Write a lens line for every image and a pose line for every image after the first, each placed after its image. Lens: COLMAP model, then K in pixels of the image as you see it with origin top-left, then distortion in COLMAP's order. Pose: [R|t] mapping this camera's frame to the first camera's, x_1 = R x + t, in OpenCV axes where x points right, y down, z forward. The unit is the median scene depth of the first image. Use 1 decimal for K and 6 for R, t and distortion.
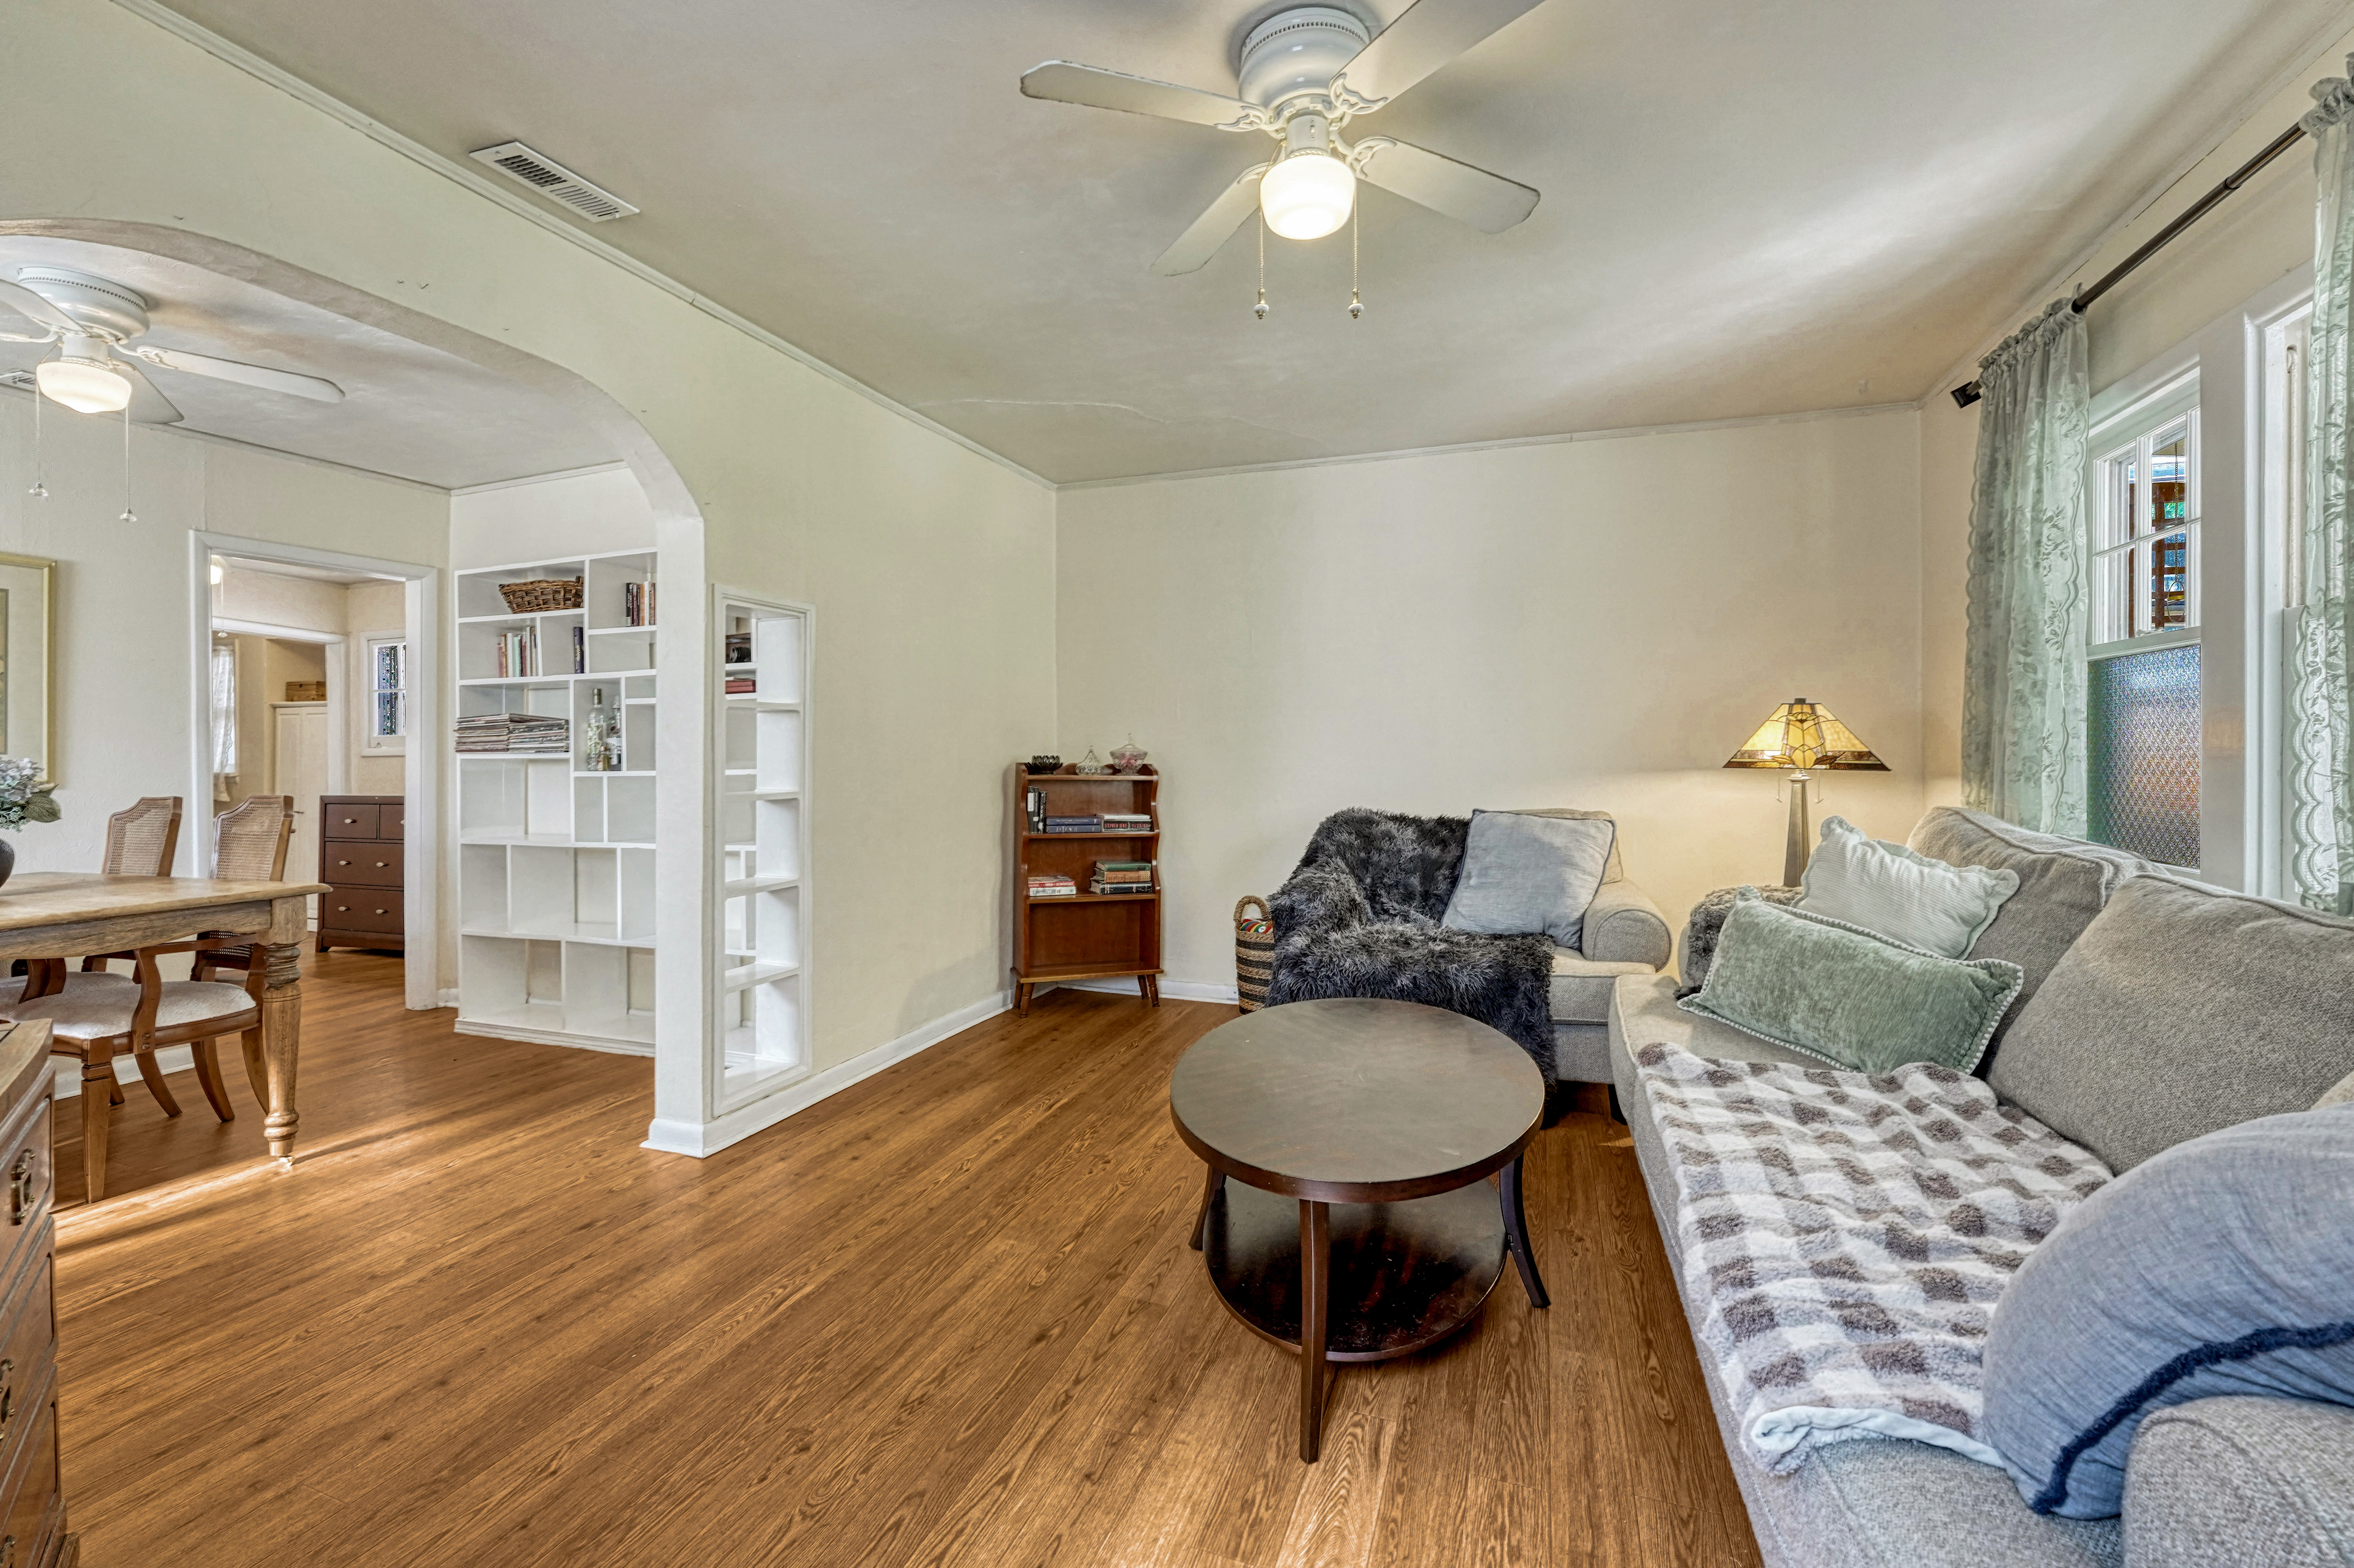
lens RADIAL K [[997.6, 0, 1157.3], [0, 997.6, 760.9], [0, 0, 1]] dist [-0.014214, 0.006226]
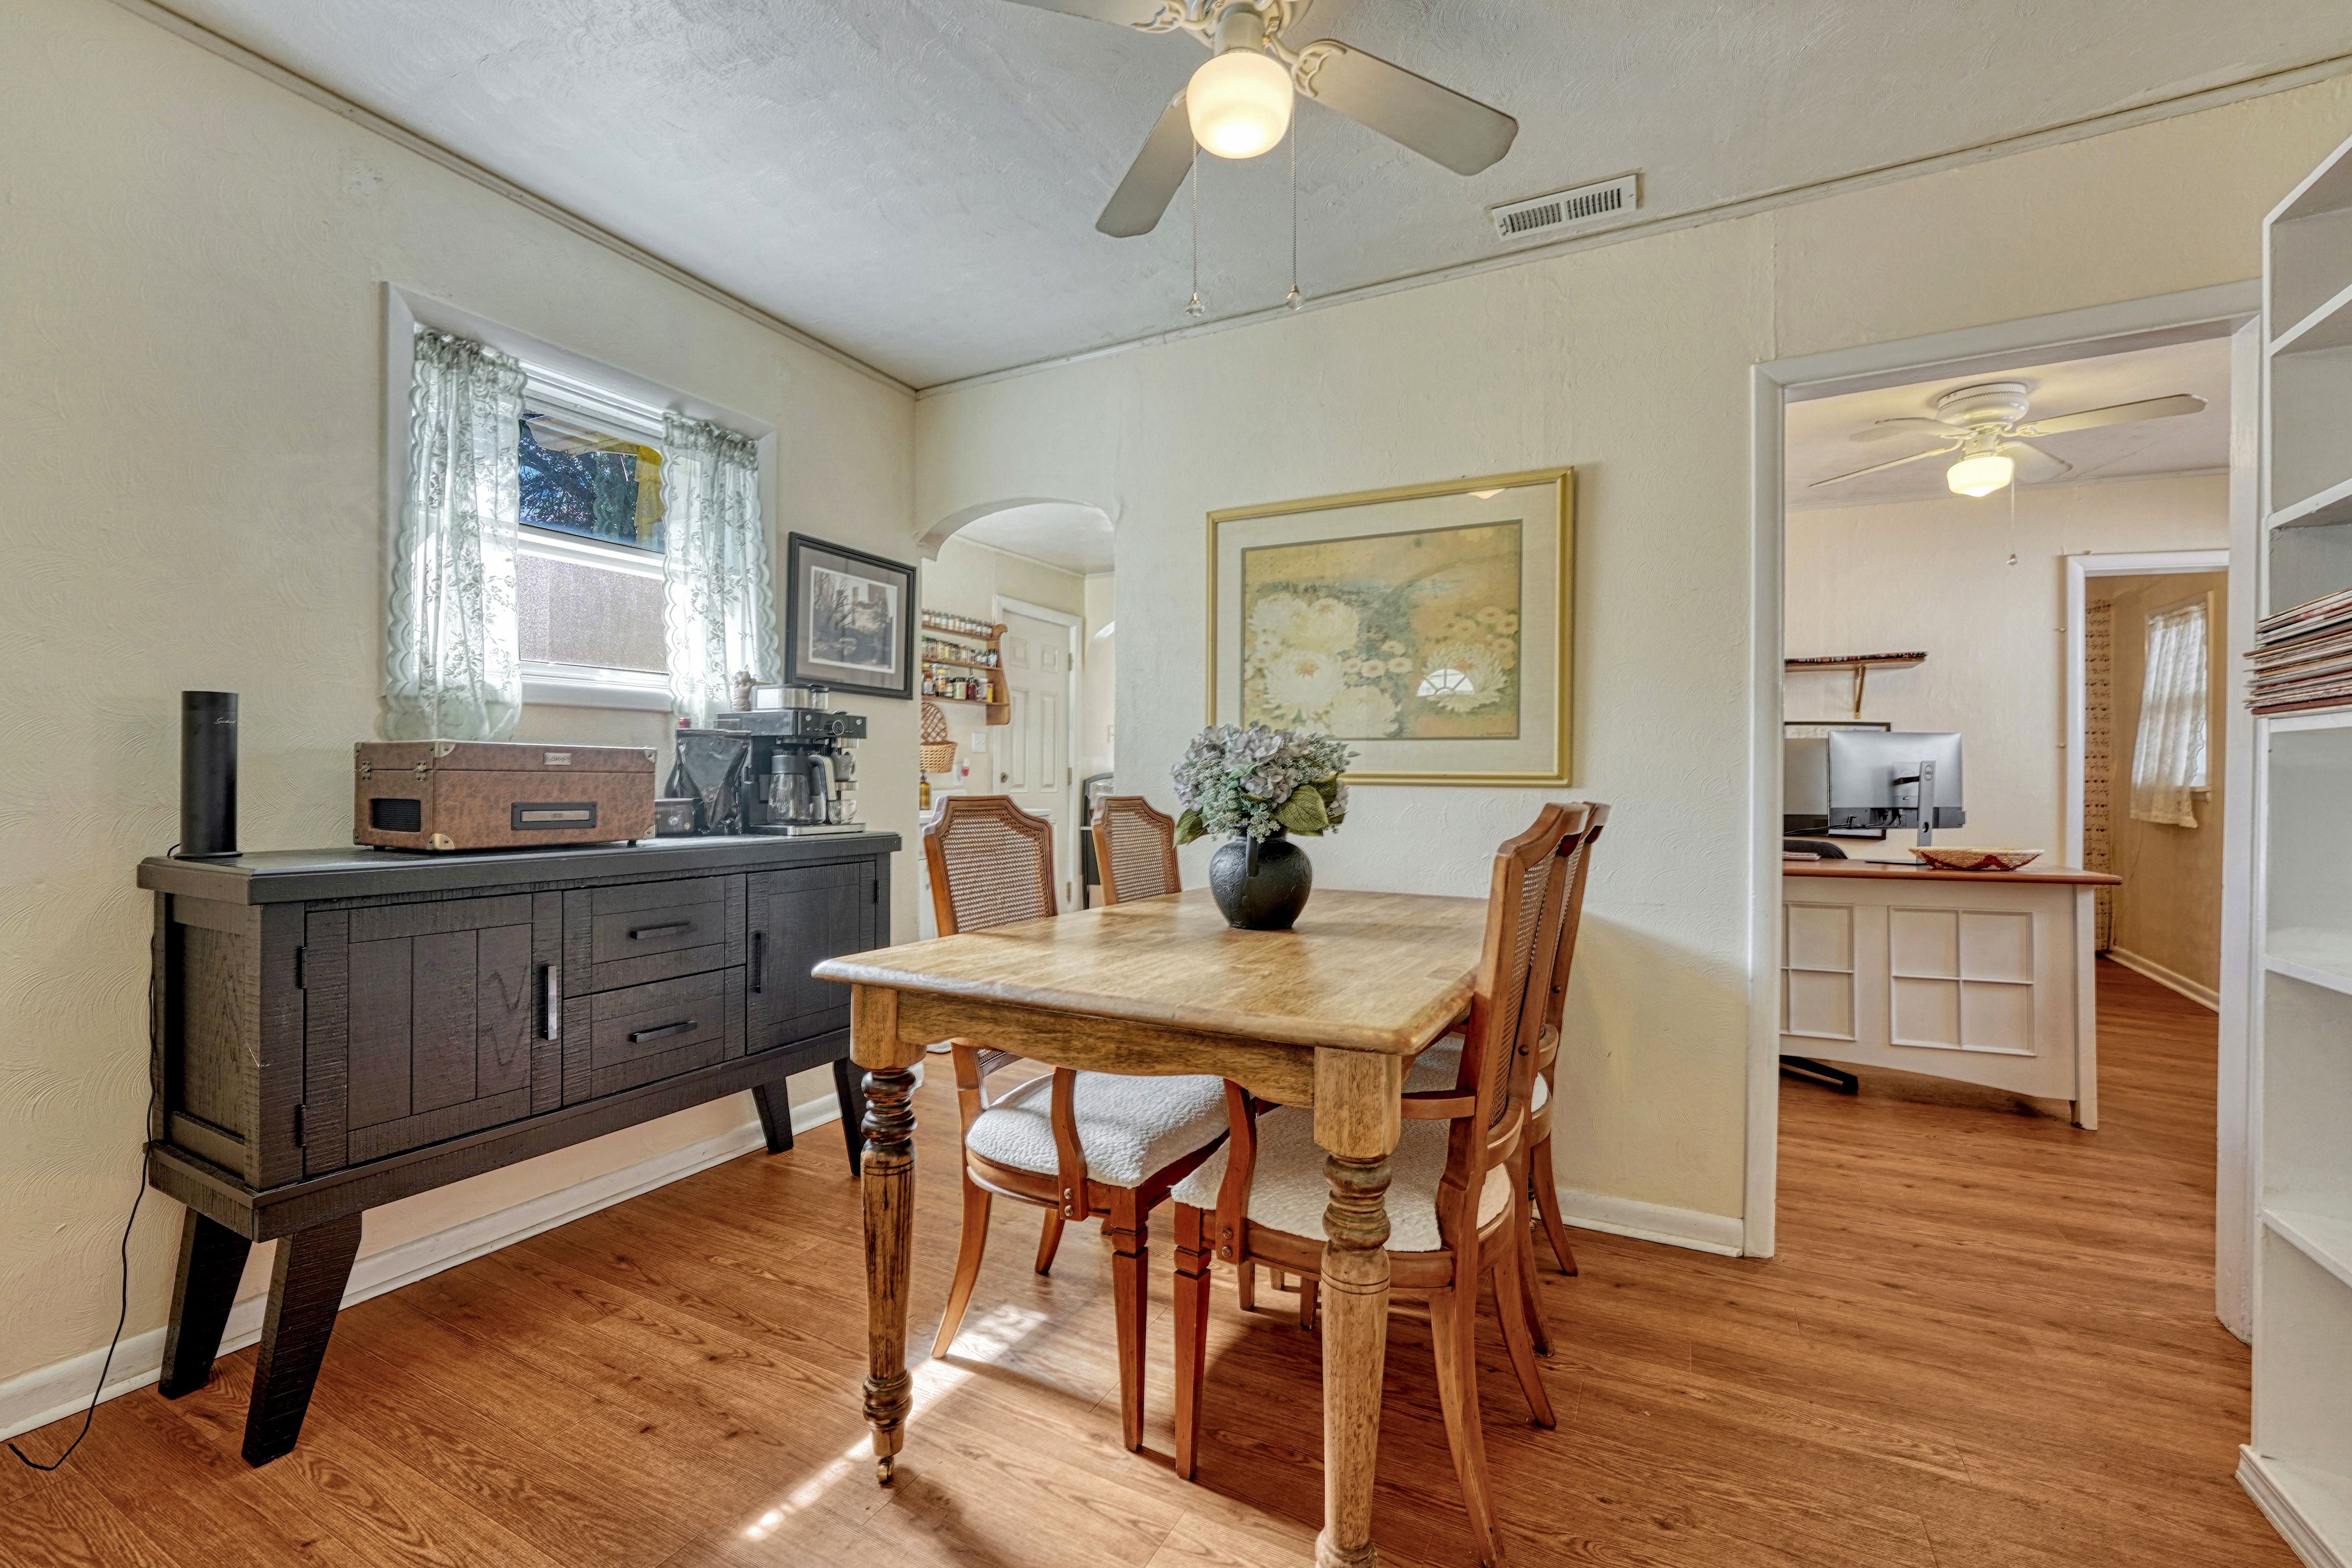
lens RADIAL K [[976.9, 0, 1171.2], [0, 976.9, 774.4], [0, 0, 1]] dist [-0.011082, 0.000883]
pose [[-0.121201, 0.001503, -0.992627, -0.321389], [-0.010130, 0.999945, 0.002751, 0.016462], [0.992576, 0.010389, -0.121179, 0.677046]]
